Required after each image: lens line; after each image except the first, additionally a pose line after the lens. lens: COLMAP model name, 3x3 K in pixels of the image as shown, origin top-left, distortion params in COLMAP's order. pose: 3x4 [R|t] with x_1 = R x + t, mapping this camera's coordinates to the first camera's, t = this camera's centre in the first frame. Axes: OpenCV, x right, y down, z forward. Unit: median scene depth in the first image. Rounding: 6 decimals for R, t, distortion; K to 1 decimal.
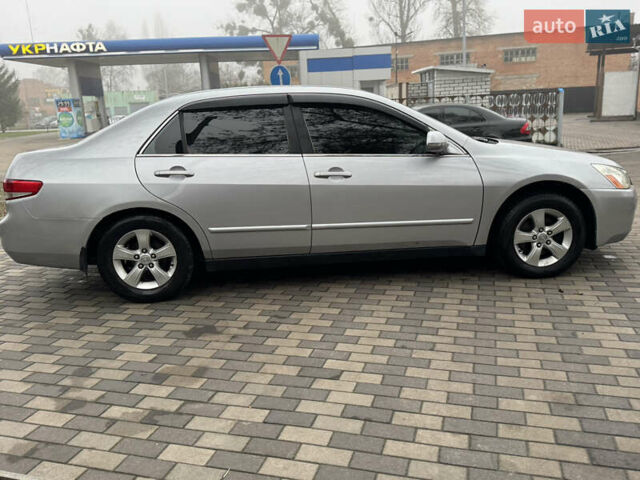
lens RADIAL K [[562.6, 0, 322.7], [0, 562.6, 243.5], [0, 0, 1]] dist [0.057615, -0.030249]
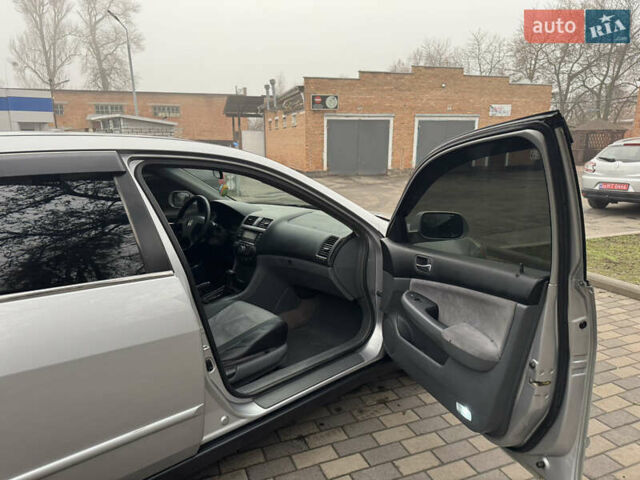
lens RADIAL K [[454.5, 0, 316.3], [0, 454.5, 239.4], [0, 0, 1]] dist [0.040198, -0.031266]
pose [[0.794087, -0.089603, 0.601163, -0.029464], [0.117681, 0.993024, -0.007437, -0.027899], [-0.596303, 0.076651, 0.799092, 0.097901]]
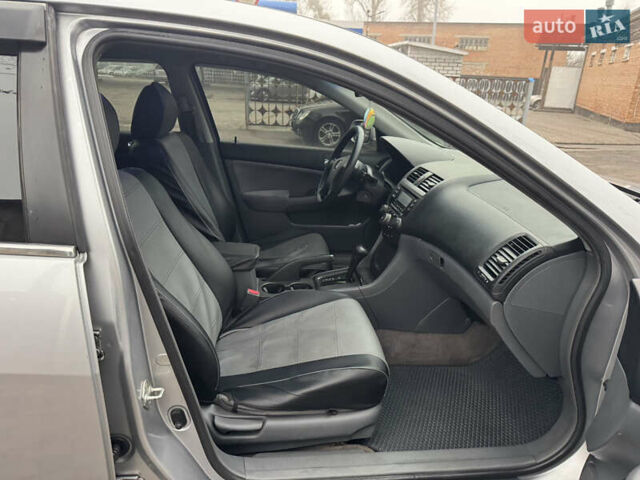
lens RADIAL K [[454.5, 0, 313.5], [0, 454.5, 240.3], [0, 0, 1]] dist [0.040198, -0.031266]
pose [[0.995538, 0.074584, 0.057804, 0.009013], [-0.080515, 0.990867, 0.108165, -0.031869], [-0.049209, -0.112337, 0.992451, 0.129737]]
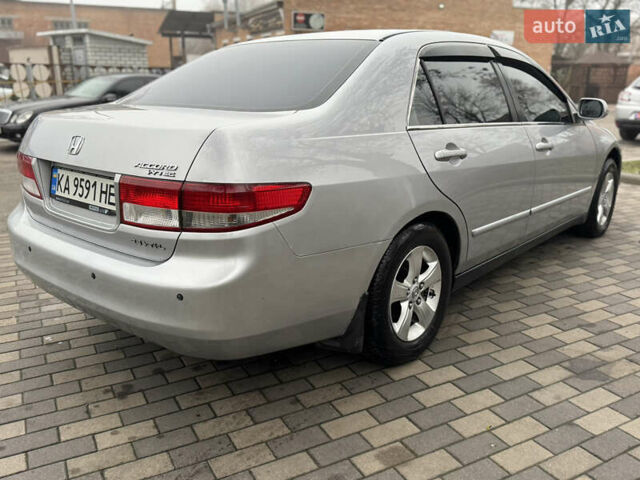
lens RADIAL K [[572.8, 0, 323.4], [0, 572.8, 234.0], [0, 0, 1]] dist [0.009653, -0.012953]
pose [[0.707942, -0.140042, 0.692247, -0.135391], [0.128611, 0.989319, 0.068612, -0.015641], [-0.694461, 0.040457, 0.718392, 0.101153]]
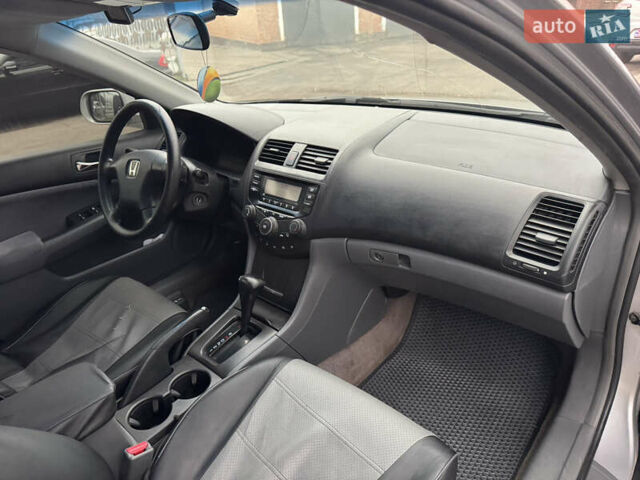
lens RADIAL K [[454.5, 0, 315.0], [0, 454.5, 233.5], [0, 0, 1]] dist [0.040198, -0.031266]
pose [[0.717490, -0.314359, 0.621601, -0.003008], [0.201566, 0.947894, 0.246713, -0.038804], [-0.666768, -0.051721, 0.743468, 0.160938]]
